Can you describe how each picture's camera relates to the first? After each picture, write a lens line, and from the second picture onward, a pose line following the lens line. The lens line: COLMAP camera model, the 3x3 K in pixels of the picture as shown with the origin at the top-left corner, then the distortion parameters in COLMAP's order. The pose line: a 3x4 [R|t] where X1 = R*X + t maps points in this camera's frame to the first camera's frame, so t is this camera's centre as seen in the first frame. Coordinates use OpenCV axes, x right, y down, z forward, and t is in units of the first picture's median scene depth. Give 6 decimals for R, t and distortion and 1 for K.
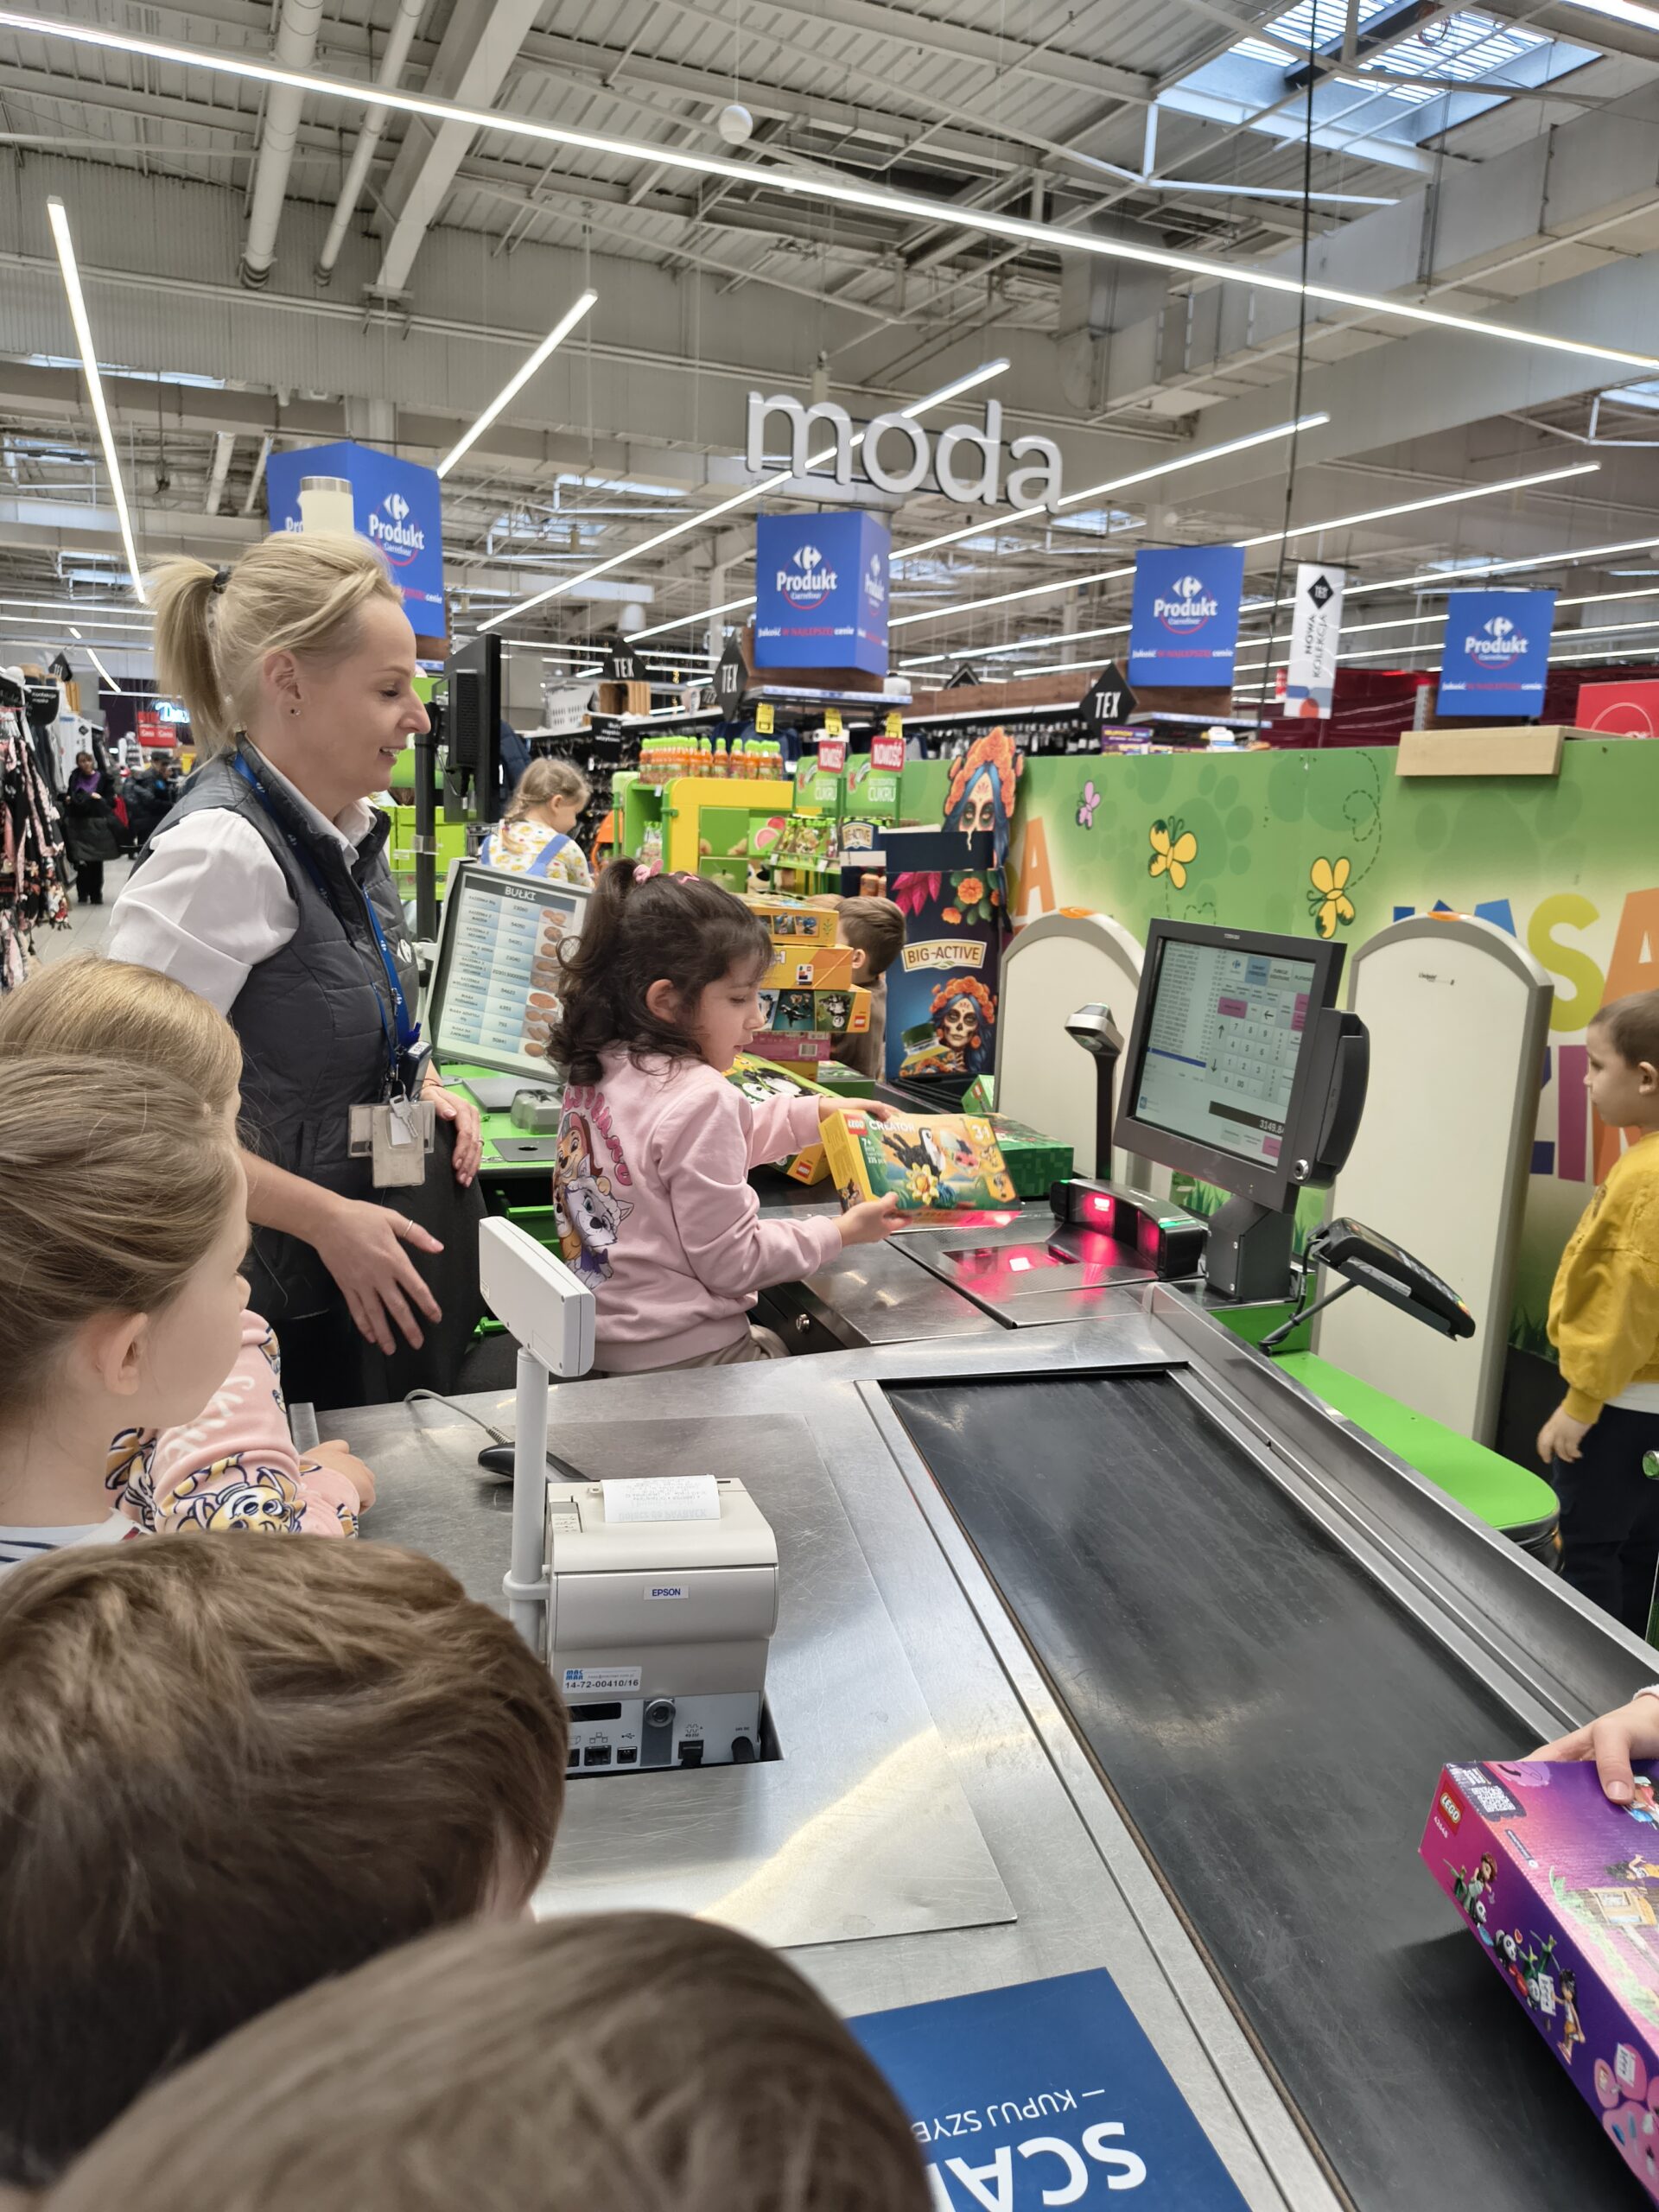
lens RADIAL K [[1543.7, 0, 865.1], [0, 1543.7, 1106.1], [0, 0, 1]] dist [0.029147, -0.040031]
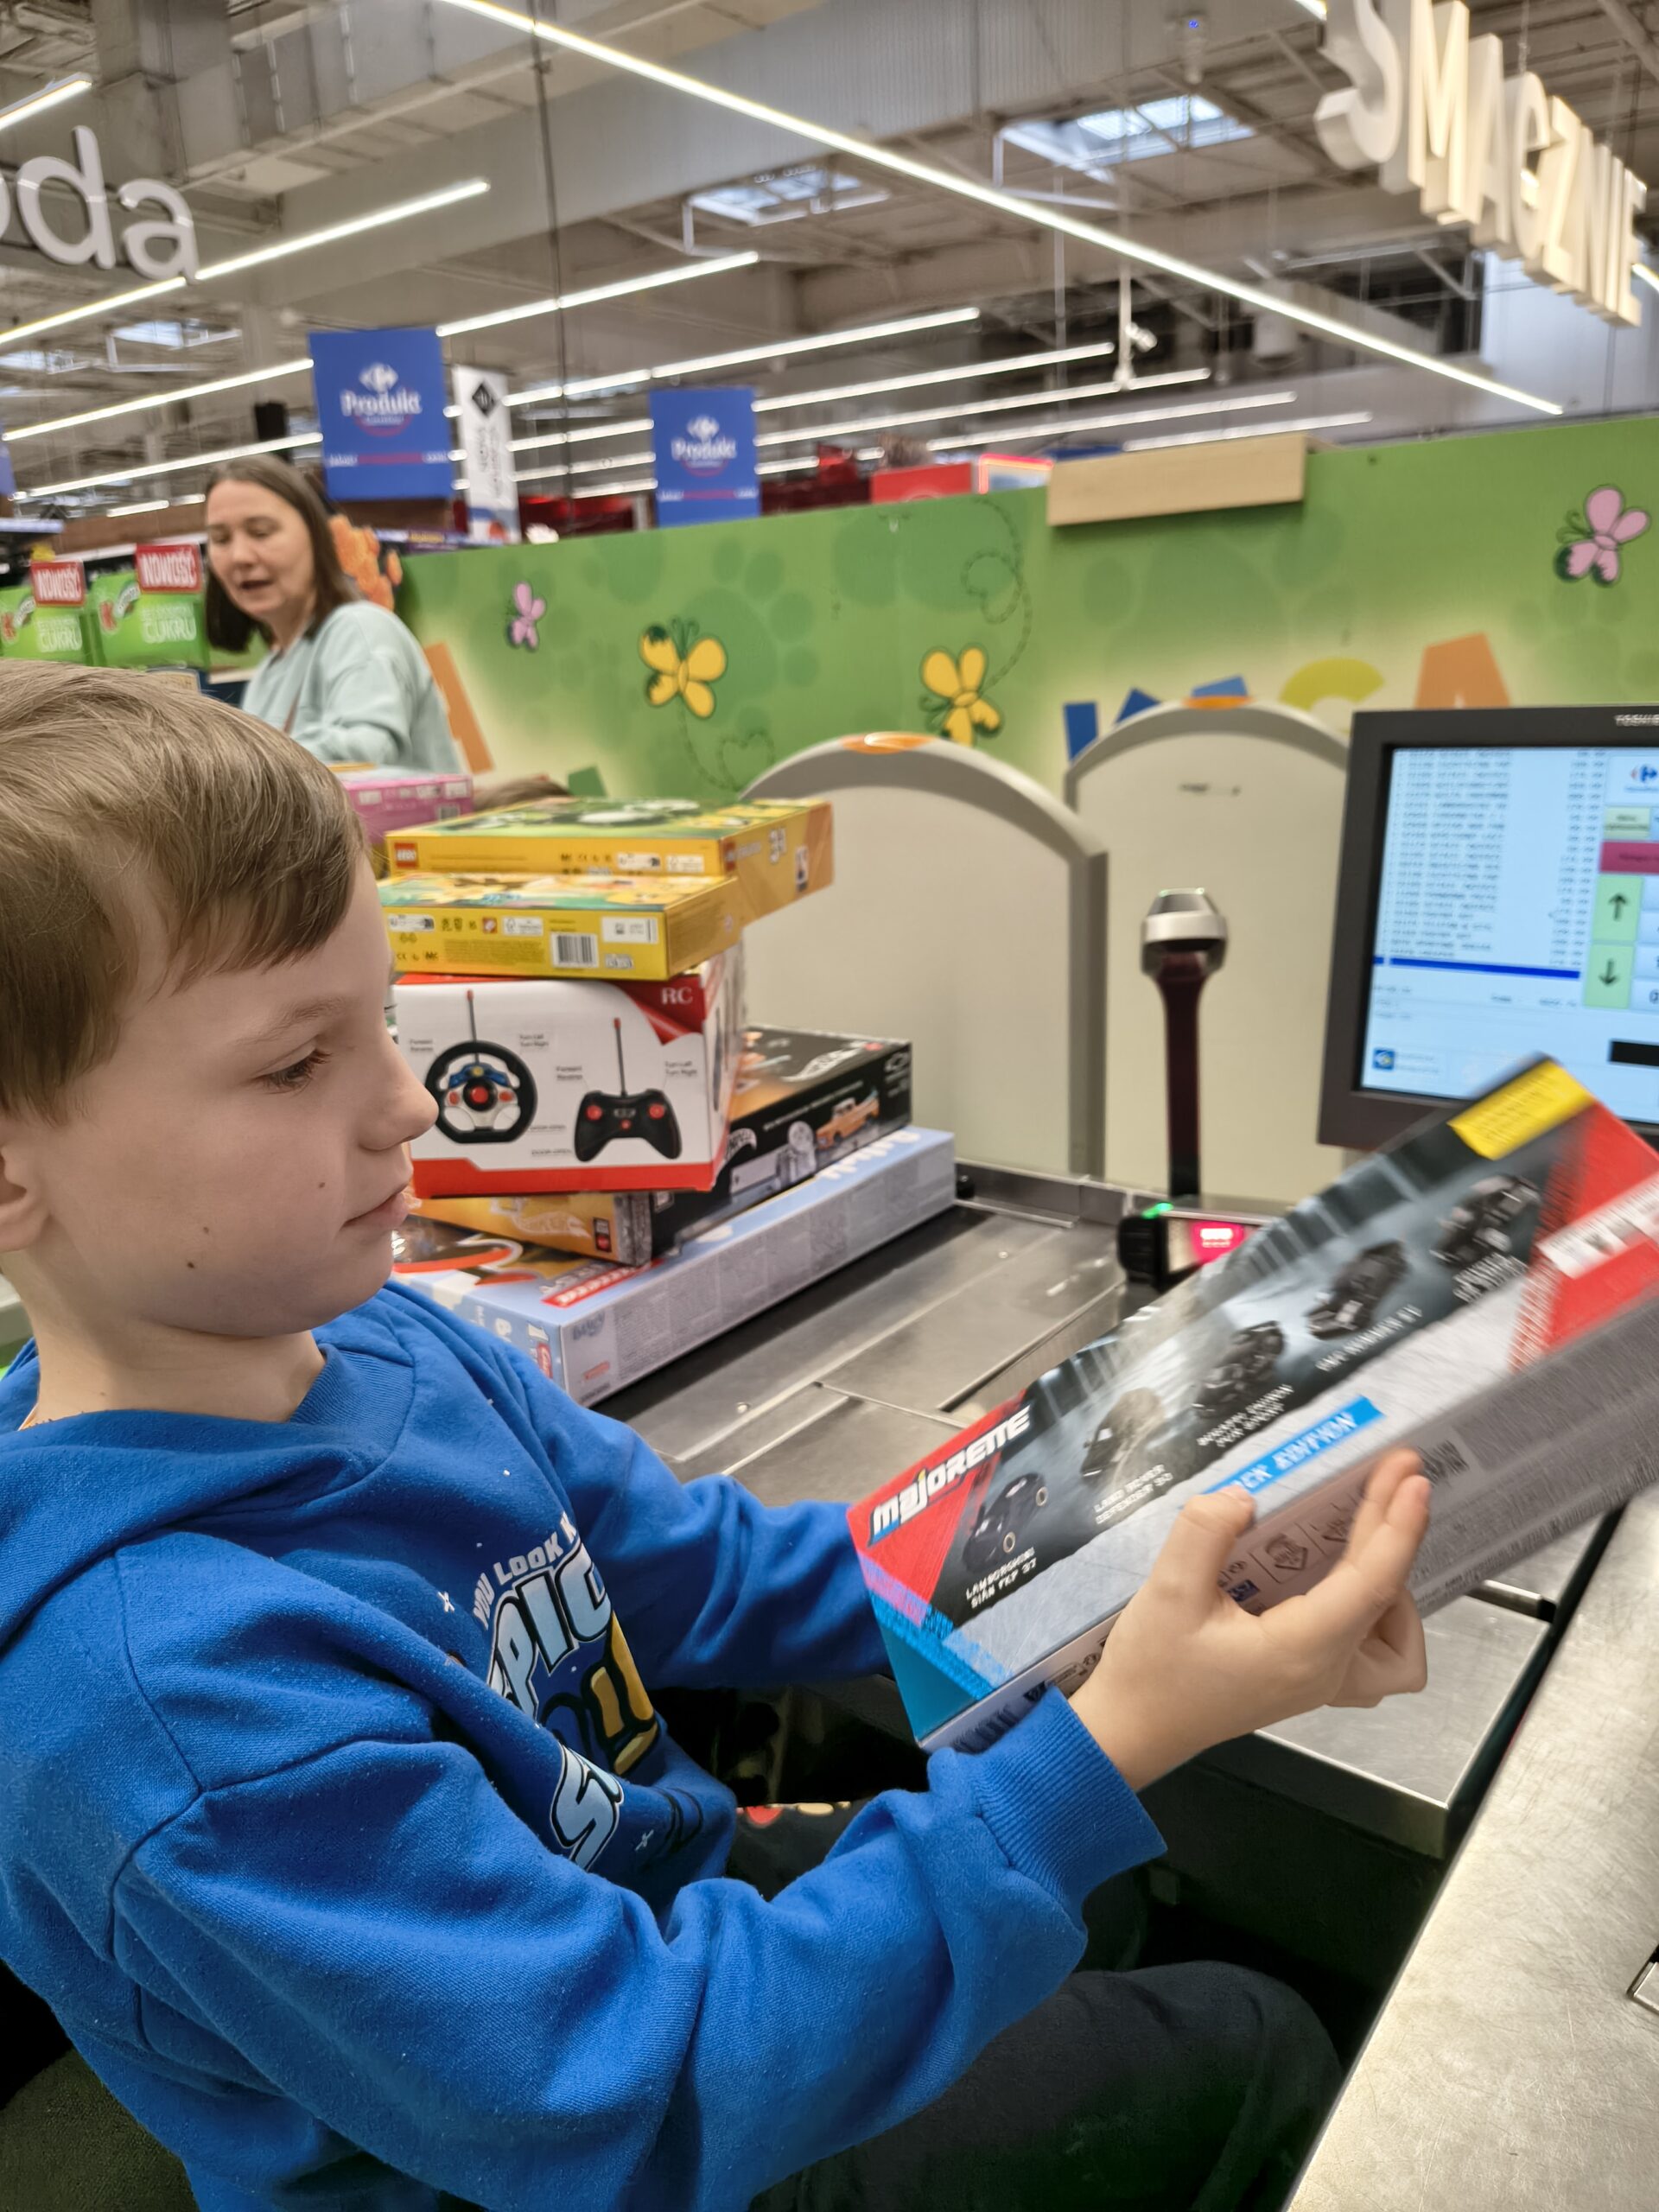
lens RADIAL K [[1564.2, 0, 827.1], [0, 1564.2, 1100.8], [0, 0, 1]] dist [0.030929, -0.041121]
pose [[0.869076, -0.207674, 0.448975, -0.044811], [0.168992, 0.977647, 0.125095, -0.017104], [-0.464918, -0.032844, 0.884744, 0.115546]]
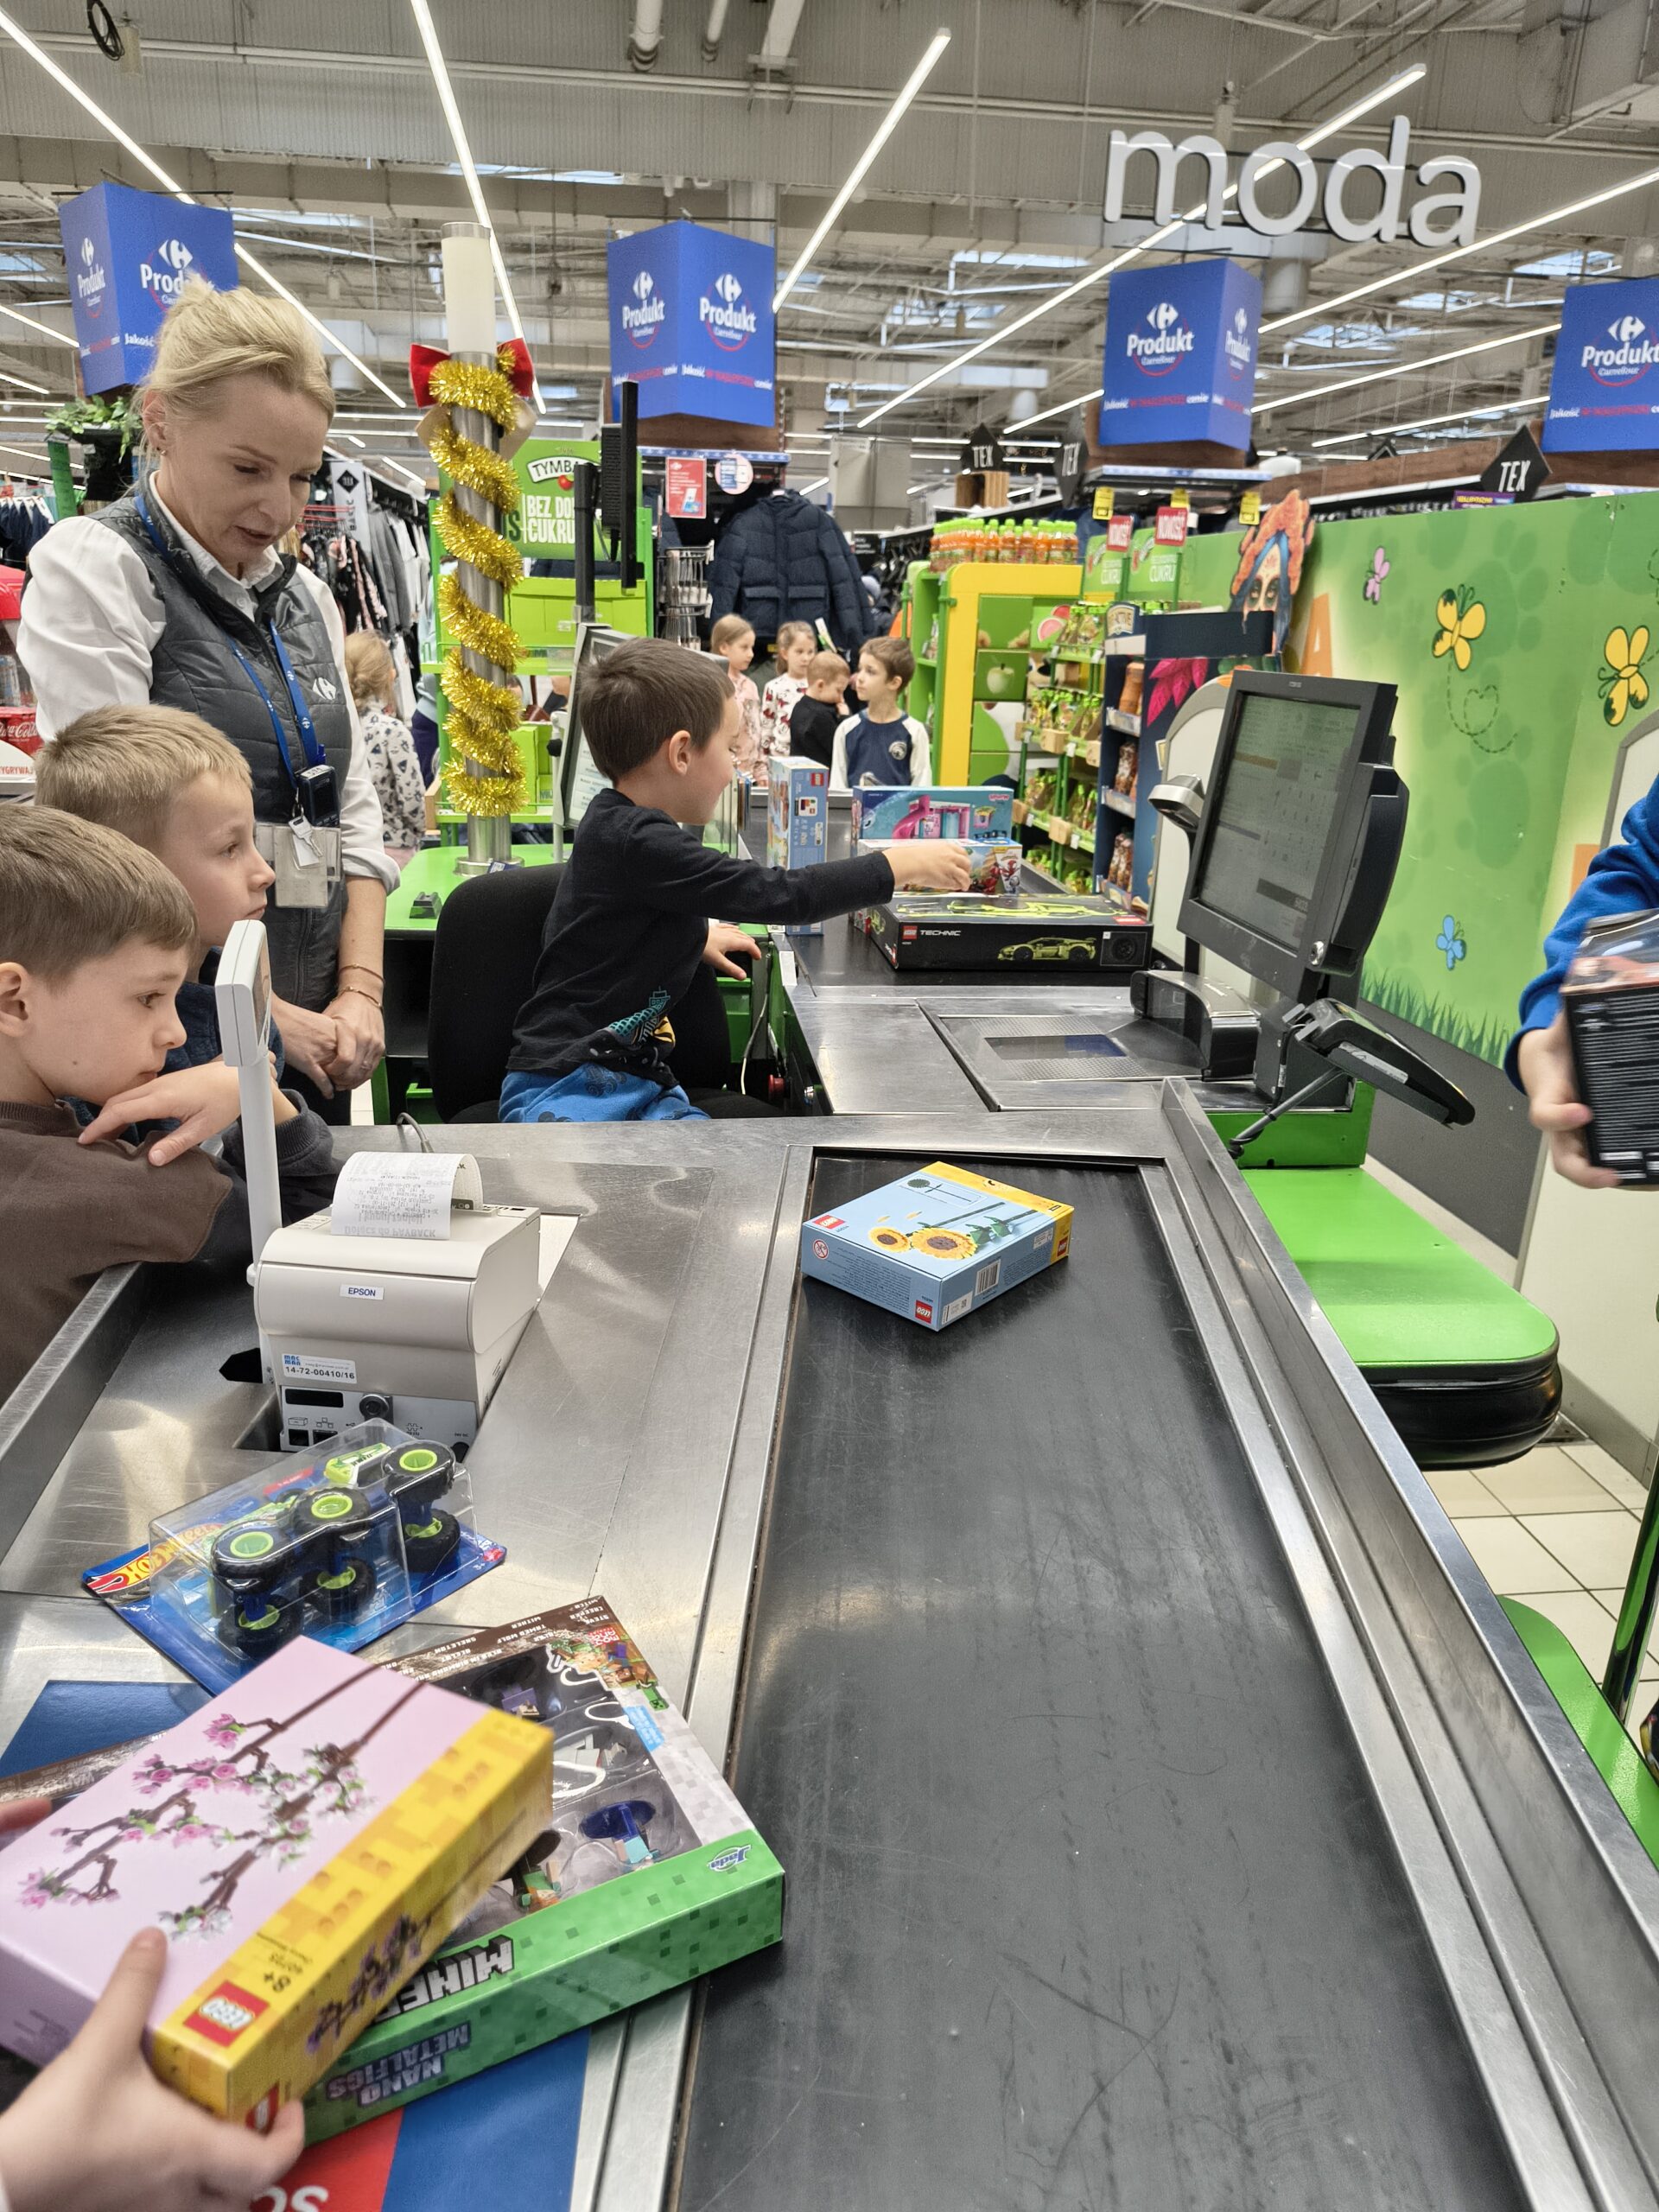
lens RADIAL K [[1547.7, 0, 807.4], [0, 1547.7, 1128.0], [0, 0, 1]] dist [0.053883, -0.080615]
pose [[0.960050, 0.076750, -0.269099, 0.039739], [-0.042579, 0.990520, 0.130602, 0.005886], [0.276571, -0.113926, 0.954216, 0.011128]]
